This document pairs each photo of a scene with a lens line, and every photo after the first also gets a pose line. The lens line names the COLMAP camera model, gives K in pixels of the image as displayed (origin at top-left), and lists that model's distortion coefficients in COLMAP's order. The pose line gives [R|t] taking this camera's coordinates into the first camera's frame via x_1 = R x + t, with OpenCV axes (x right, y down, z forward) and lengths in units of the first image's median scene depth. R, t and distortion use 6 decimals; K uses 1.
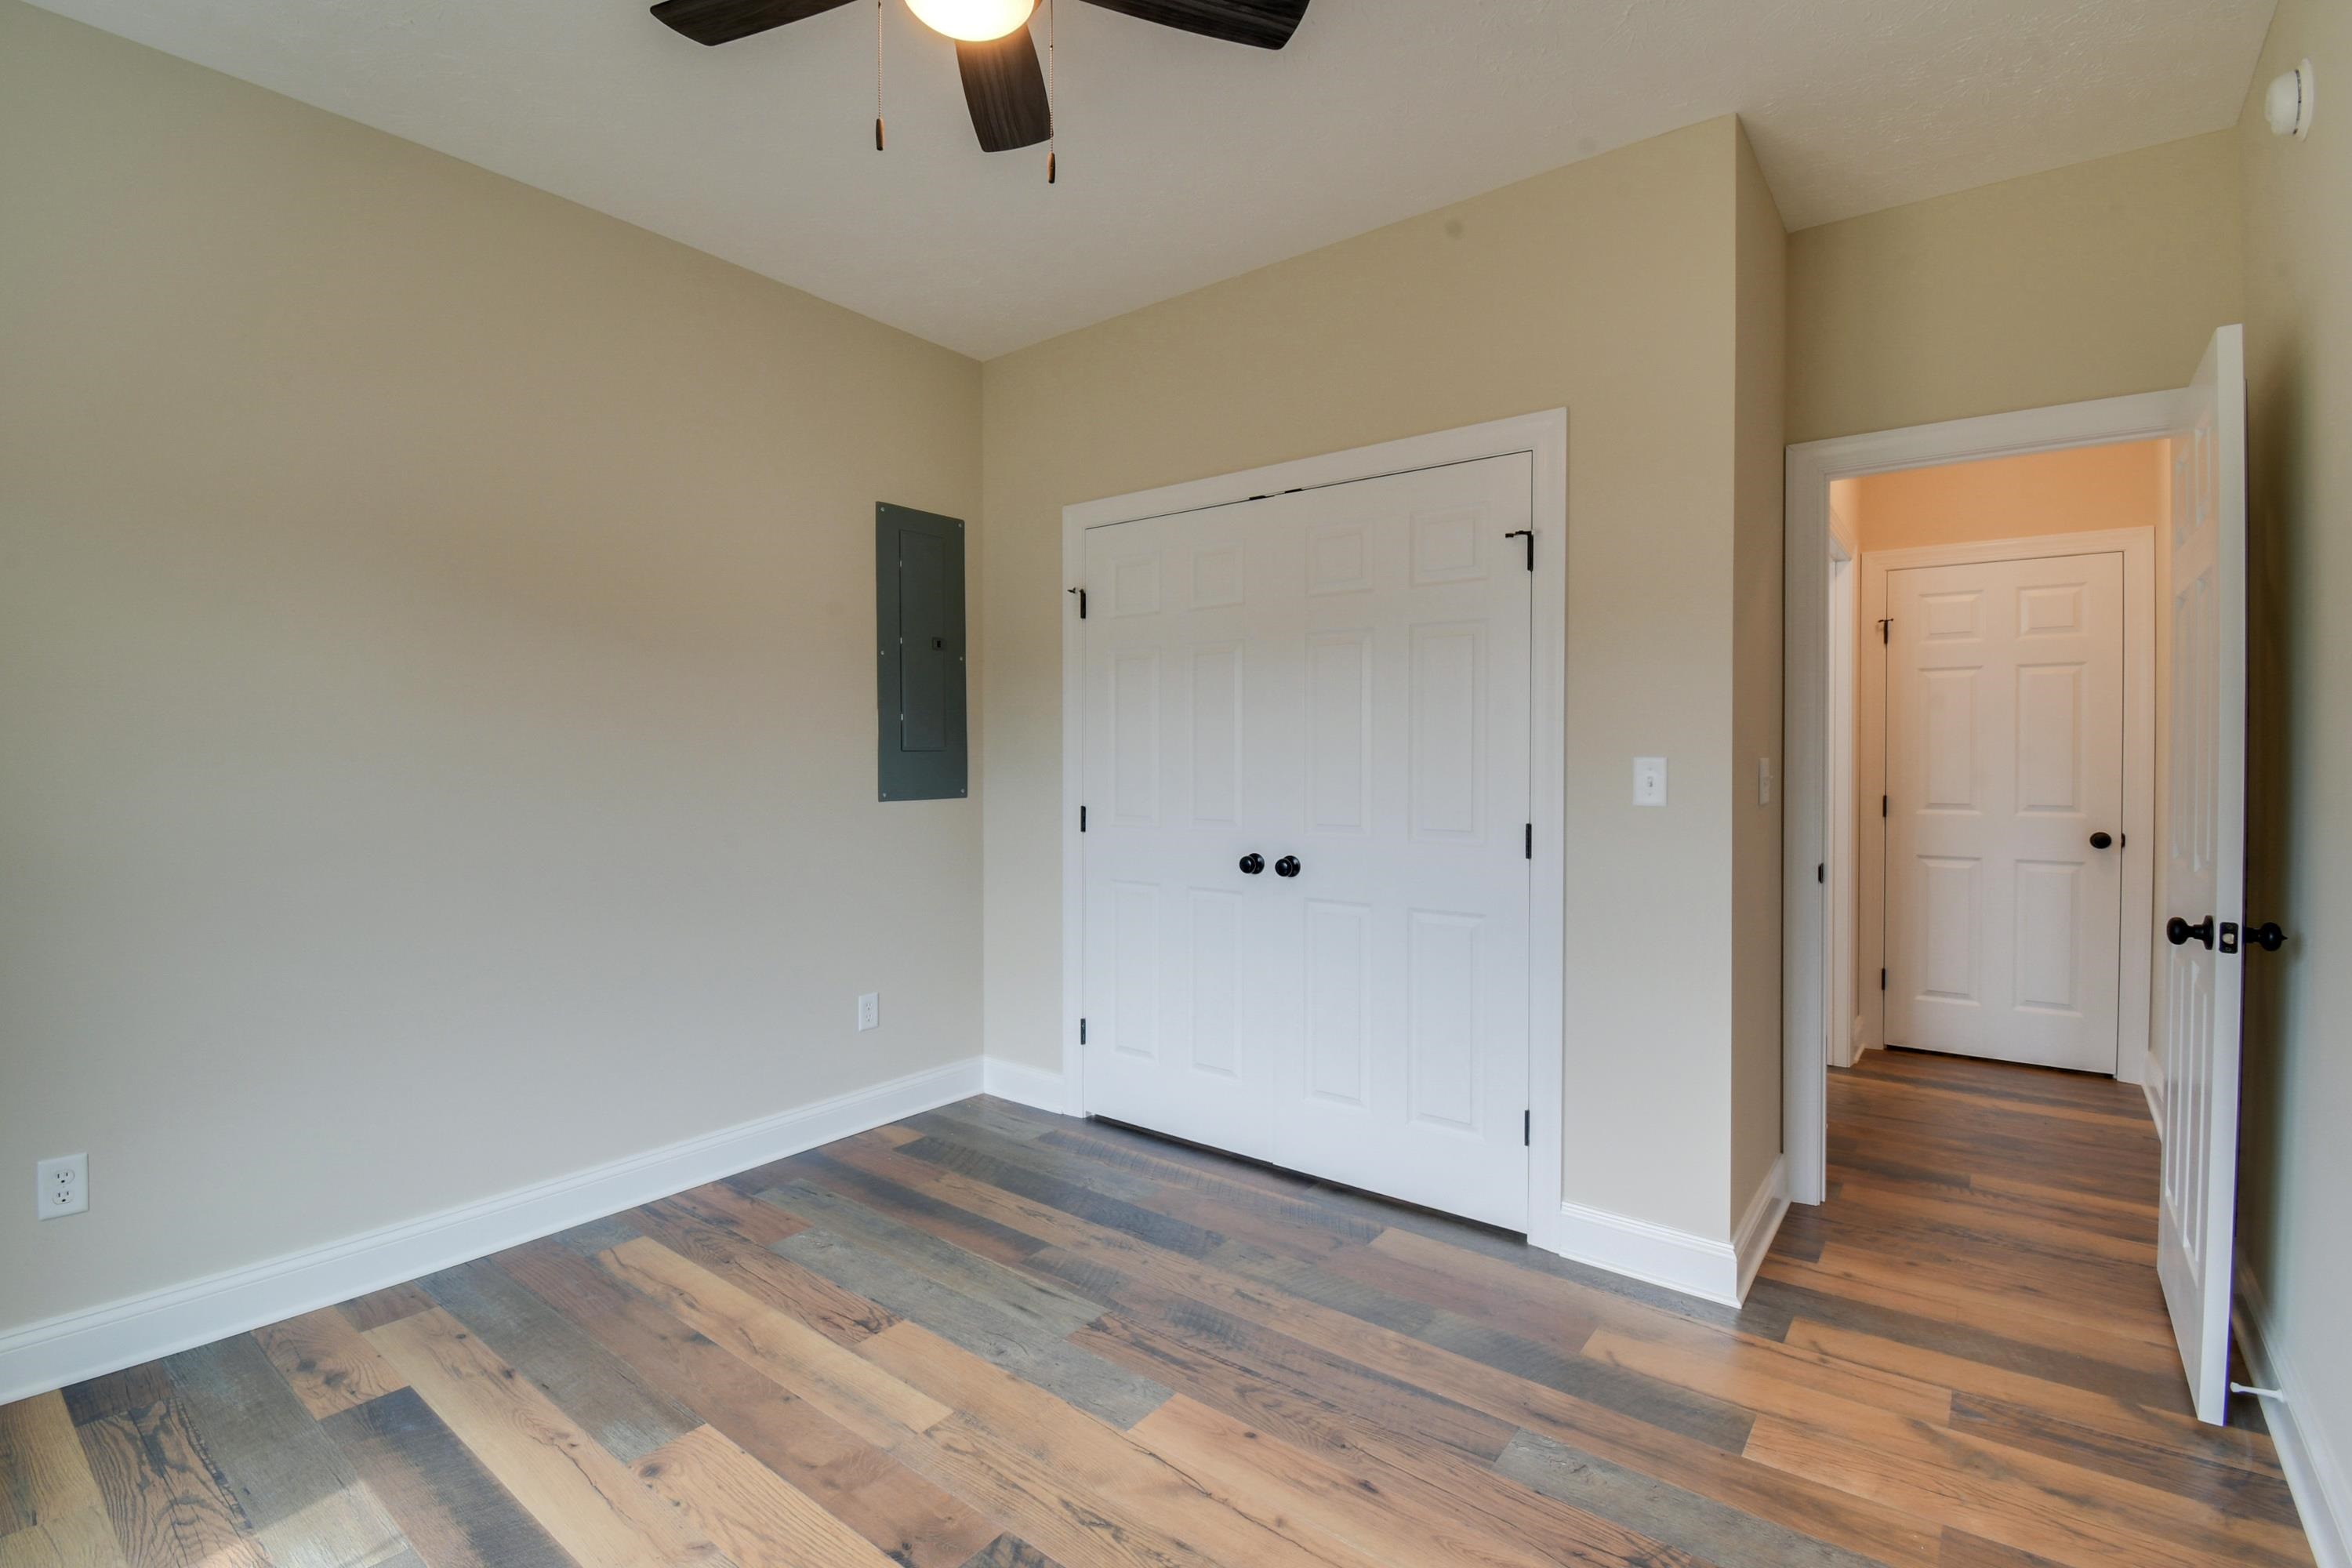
lens RADIAL K [[1073.7, 0, 1153.8], [0, 1073.7, 780.8], [0, 0, 1]] dist [0.013146, -0.001392]
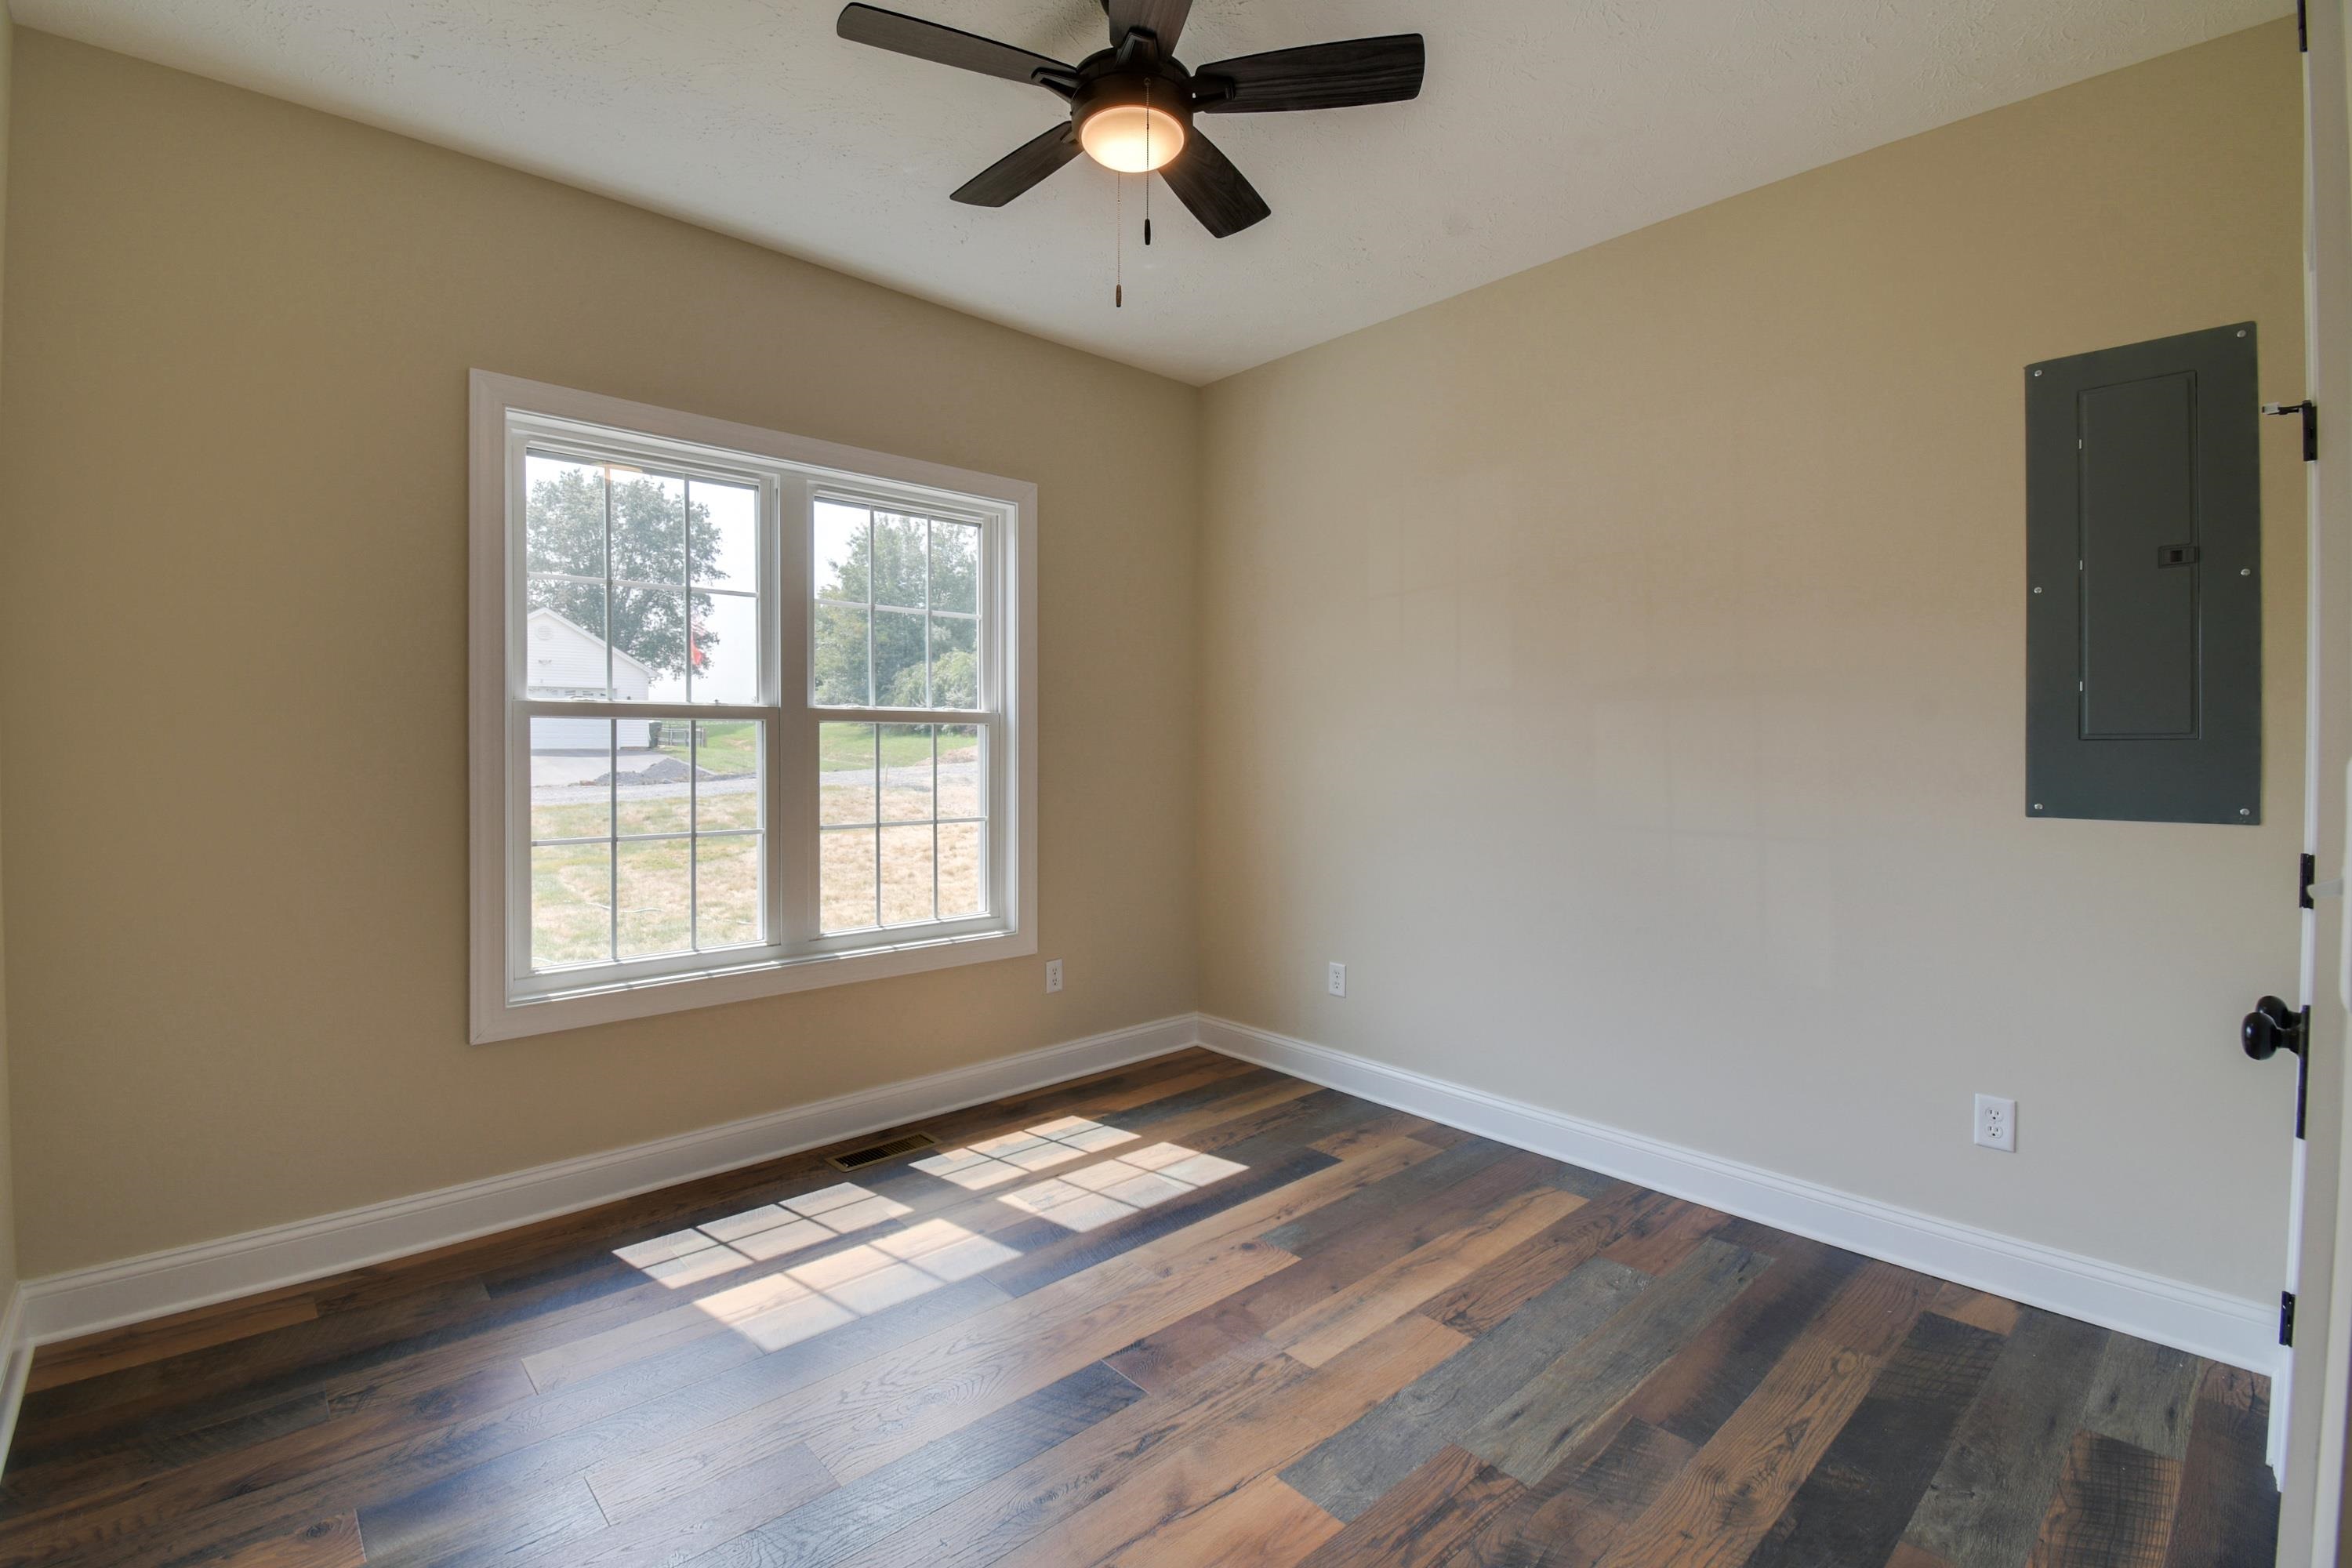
lens RADIAL K [[1073.7, 0, 1140.9], [0, 1073.7, 756.5], [0, 0, 1]] dist [0.013146, -0.001392]
pose [[-0.190404, 0.007540, -0.981677, 0.748755], [-0.017232, 0.999791, 0.011022, -0.023210], [0.981555, 0.019015, -0.190234, 0.864777]]
